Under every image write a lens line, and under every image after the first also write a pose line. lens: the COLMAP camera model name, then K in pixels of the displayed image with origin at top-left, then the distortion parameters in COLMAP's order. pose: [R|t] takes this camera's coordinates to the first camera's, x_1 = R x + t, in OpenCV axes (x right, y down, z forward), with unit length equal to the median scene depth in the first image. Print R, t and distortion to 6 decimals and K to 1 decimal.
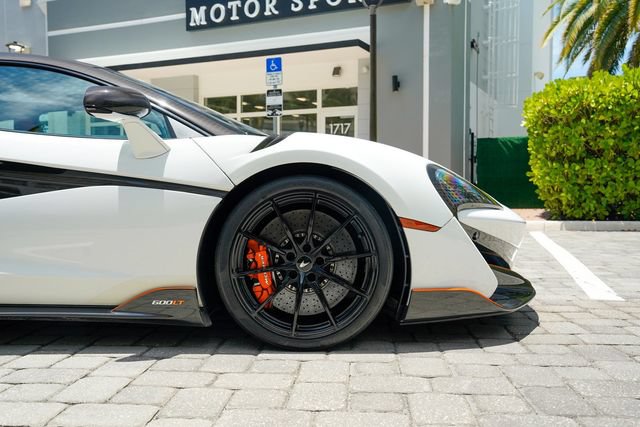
lens RADIAL K [[634.7, 0, 320.0], [0, 634.7, 213.5], [0, 0, 1]] dist [-0.014748, 0.132029]
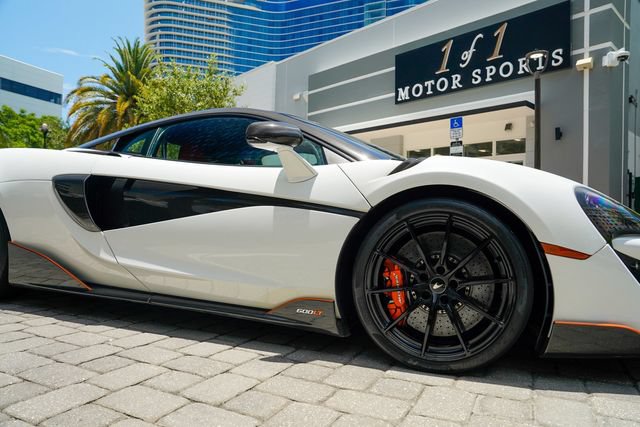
lens RADIAL K [[442.1, 0, 320.0], [0, 442.1, 213.5], [0, 0, 1]] dist [-0.111890, 0.081245]
pose [[0.923166, 0.015285, -0.384096, 0.067576], [-0.033901, 0.998553, -0.041745, 0.000678], [0.382903, 0.051559, 0.922349, 0.283440]]
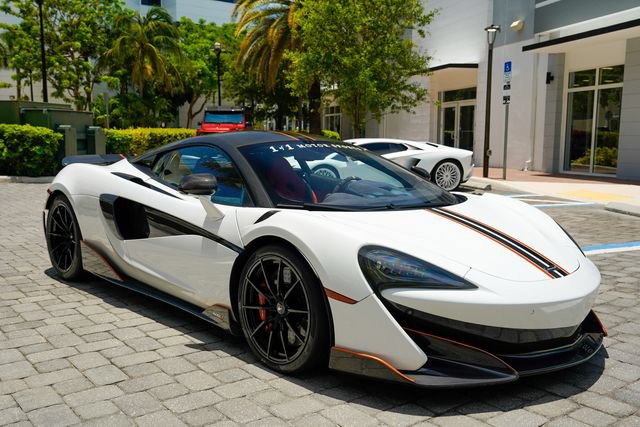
lens RADIAL K [[634.7, 0, 320.0], [0, 634.7, 213.5], [0, 0, 1]] dist [-0.014748, 0.132029]
pose [[0.656169, 0.093681, -0.748776, 1.034312], [-0.024615, 0.994393, 0.102841, -0.266258], [0.754212, -0.049050, 0.654796, 0.180452]]
